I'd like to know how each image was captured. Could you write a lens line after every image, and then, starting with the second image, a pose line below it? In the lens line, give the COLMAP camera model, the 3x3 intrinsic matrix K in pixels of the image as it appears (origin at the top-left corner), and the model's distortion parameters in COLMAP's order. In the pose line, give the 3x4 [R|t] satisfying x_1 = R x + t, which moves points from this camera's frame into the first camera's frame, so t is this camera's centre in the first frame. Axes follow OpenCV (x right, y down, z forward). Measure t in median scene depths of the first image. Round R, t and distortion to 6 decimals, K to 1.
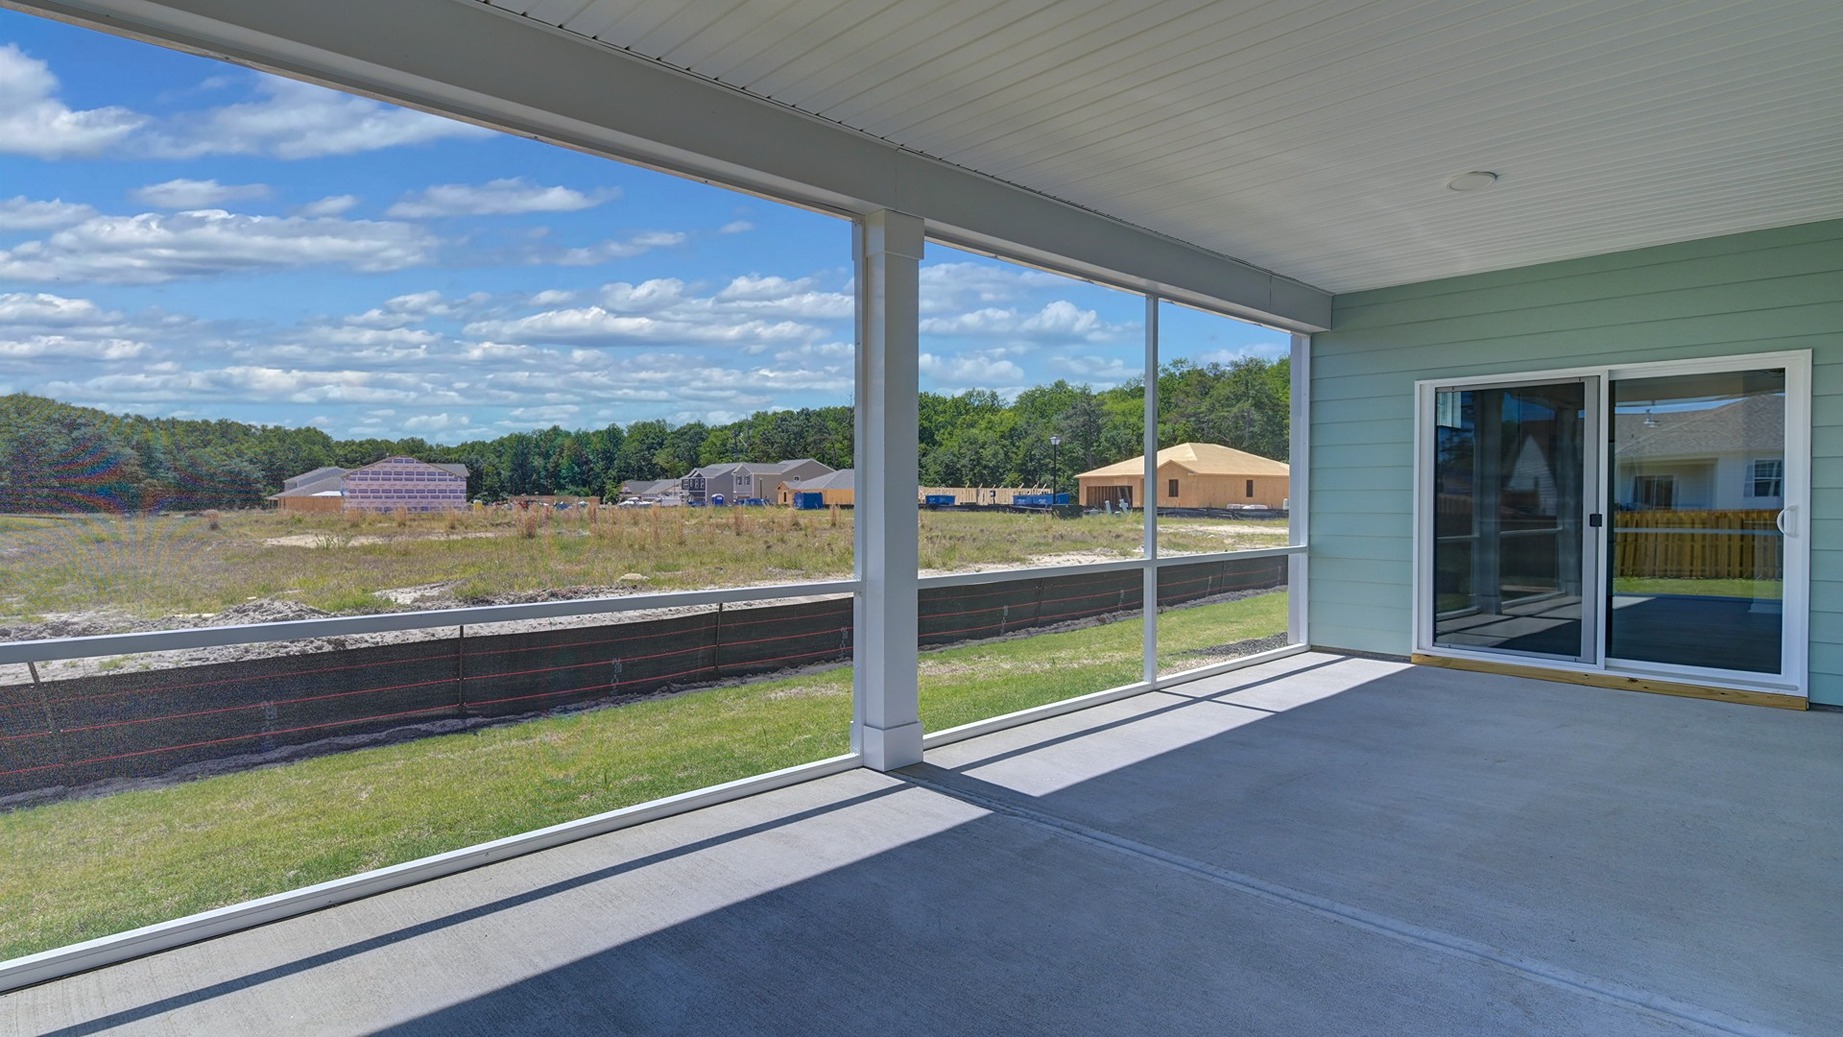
lens RADIAL K [[959.3, 0, 922.4], [0, 959.3, 505.0], [0, 0, 1]] dist [0.005251, -0.005812]
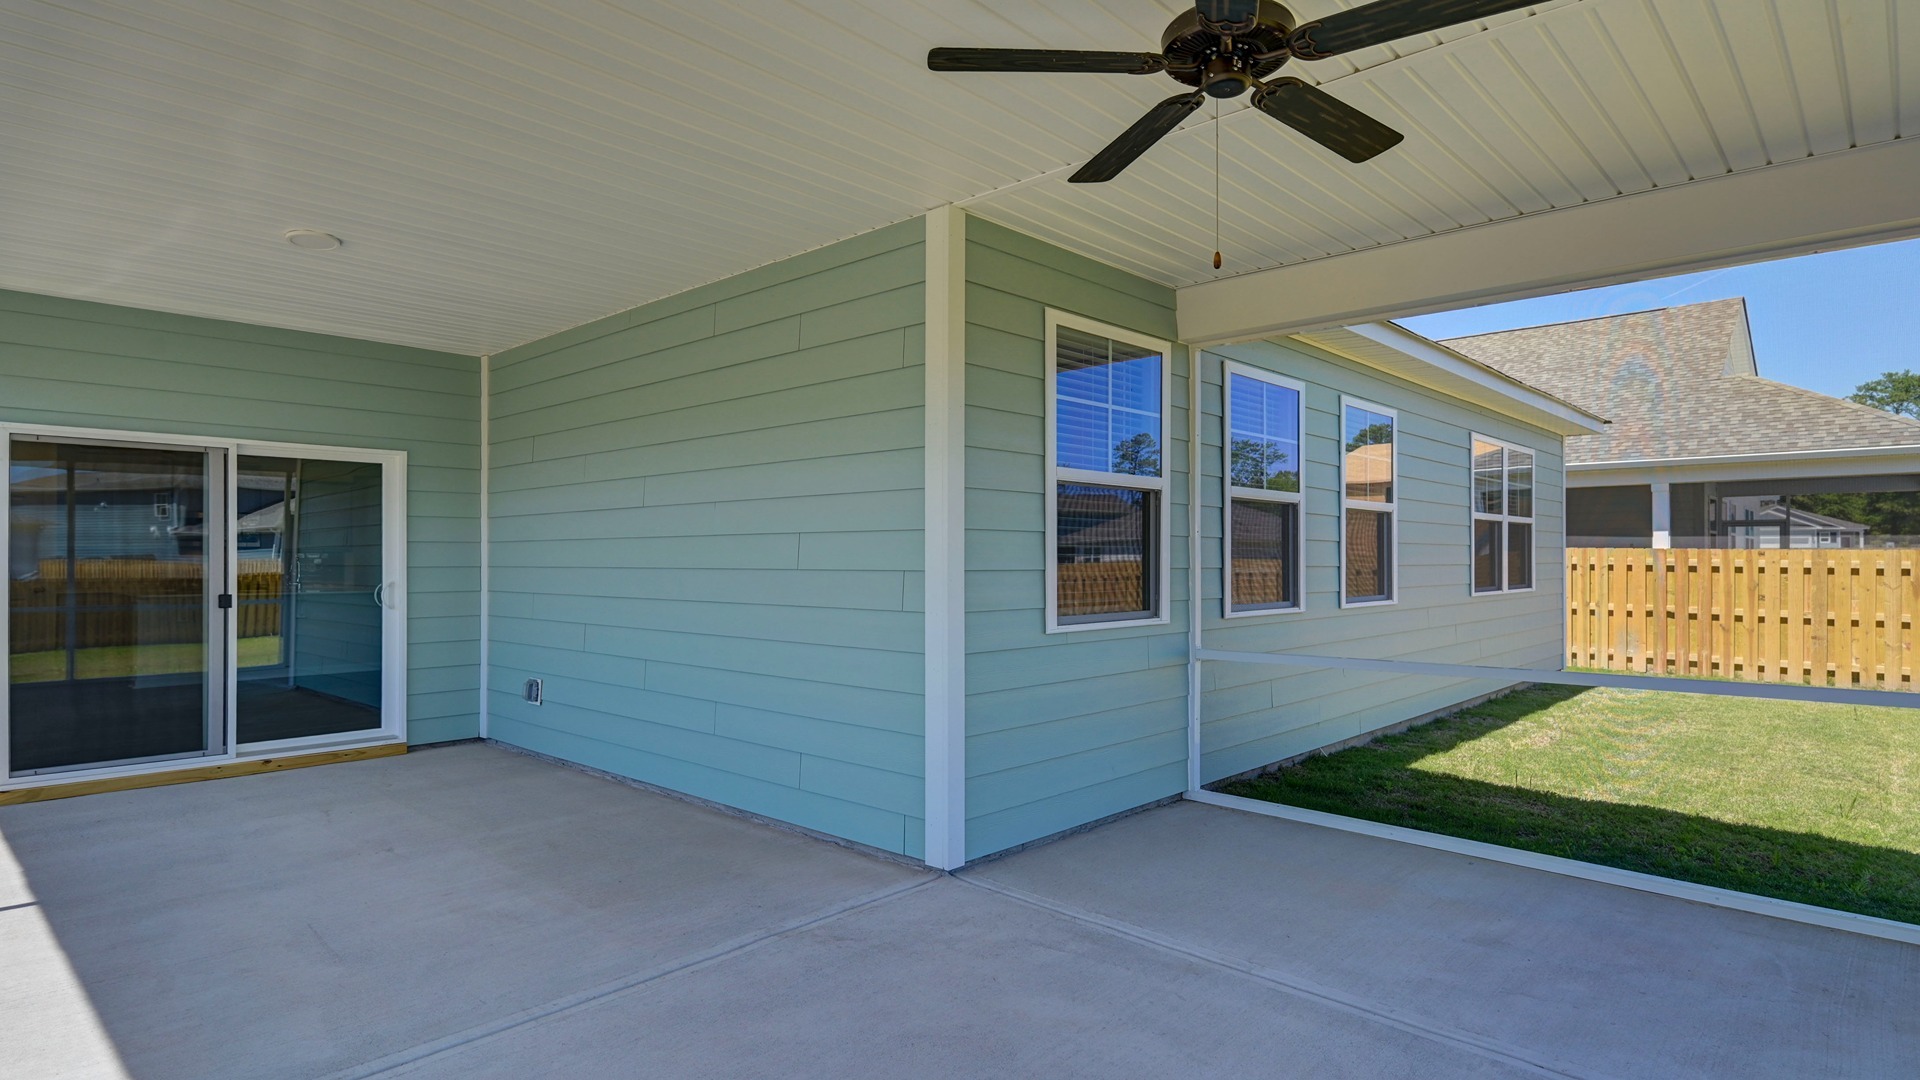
lens RADIAL K [[999.3, 0, 965.5], [0, 999.3, 551.9], [0, 0, 1]] dist [0.005251, -0.005812]
pose [[-0.059007, 0.011180, 0.998195, -0.353815], [0.012822, 0.999863, -0.010440, -0.013929], [-0.998175, 0.012183, -0.059142, 0.365609]]
